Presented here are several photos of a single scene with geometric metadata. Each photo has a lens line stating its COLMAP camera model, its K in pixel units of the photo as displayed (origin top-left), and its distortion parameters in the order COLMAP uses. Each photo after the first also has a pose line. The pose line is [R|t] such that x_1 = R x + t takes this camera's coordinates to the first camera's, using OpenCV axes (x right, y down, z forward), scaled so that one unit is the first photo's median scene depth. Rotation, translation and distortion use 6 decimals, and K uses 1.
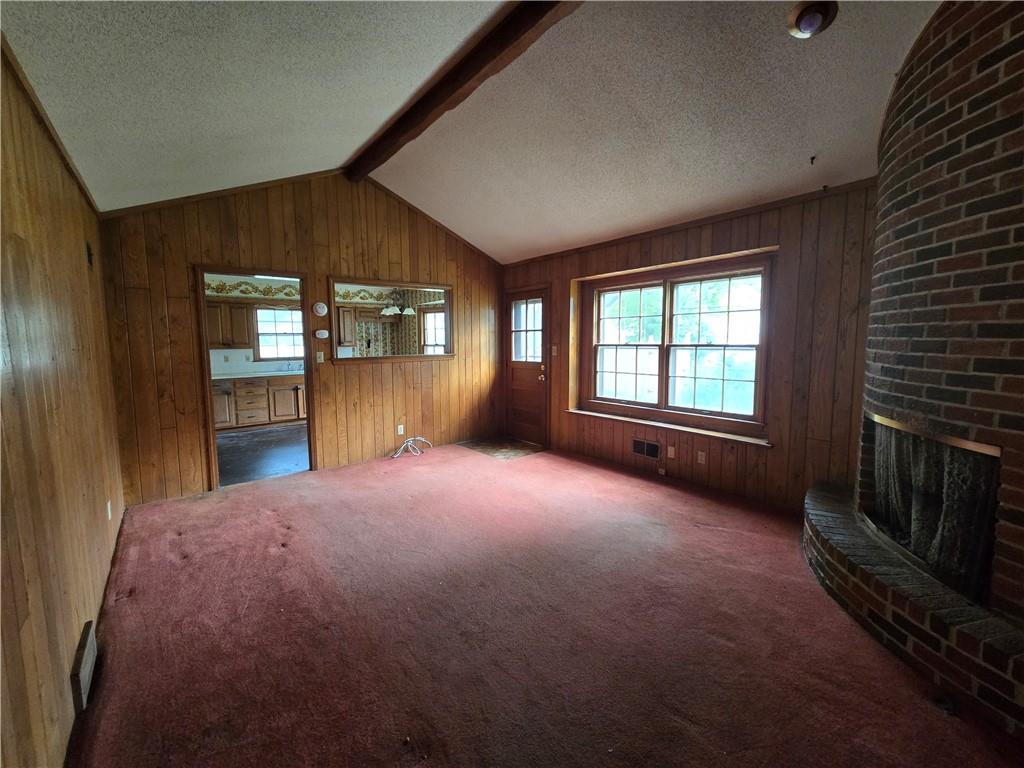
lens RADIAL K [[420.1, 0, 513.9], [0, 420.1, 378.3], [0, 0, 1]] dist [0.004335, 0.000584]
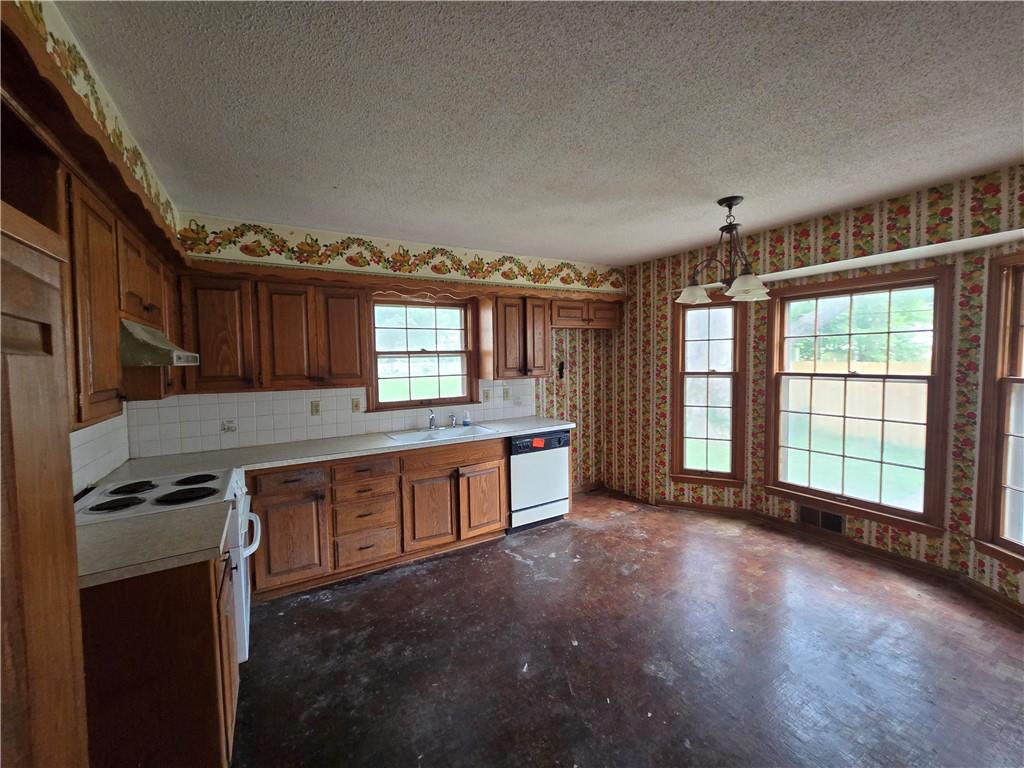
lens RADIAL K [[424.0, 0, 508.9], [0, 424.0, 378.8], [0, 0, 1]] dist [0.020895, 0.000232]
pose [[0.988004, 0.001649, -0.154419, -0.390832], [-0.006997, 0.999394, -0.034098, -0.062999], [0.154269, 0.034770, 0.987417, 0.556418]]
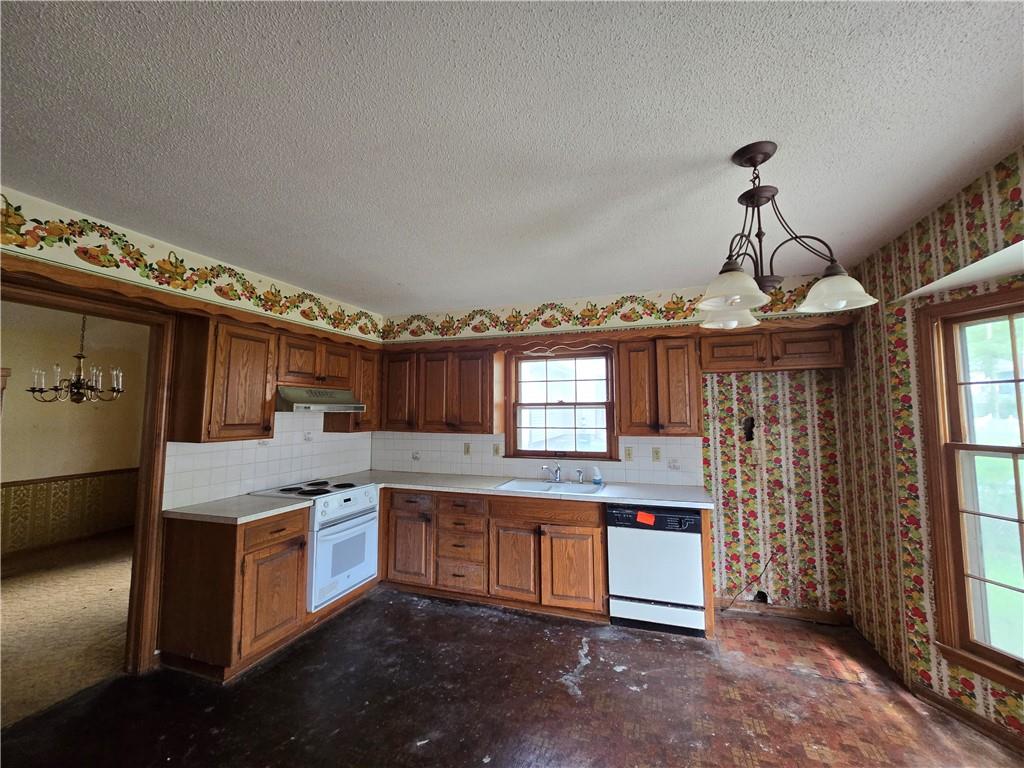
lens RADIAL K [[420.1, 0, 513.9], [0, 420.1, 378.3], [0, 0, 1]] dist [0.004335, 0.000584]
pose [[0.516293, -0.057009, -0.854512, -0.151251], [-0.080318, 0.990161, -0.114586, -0.079727], [0.852637, 0.127792, 0.506634, 0.738366]]
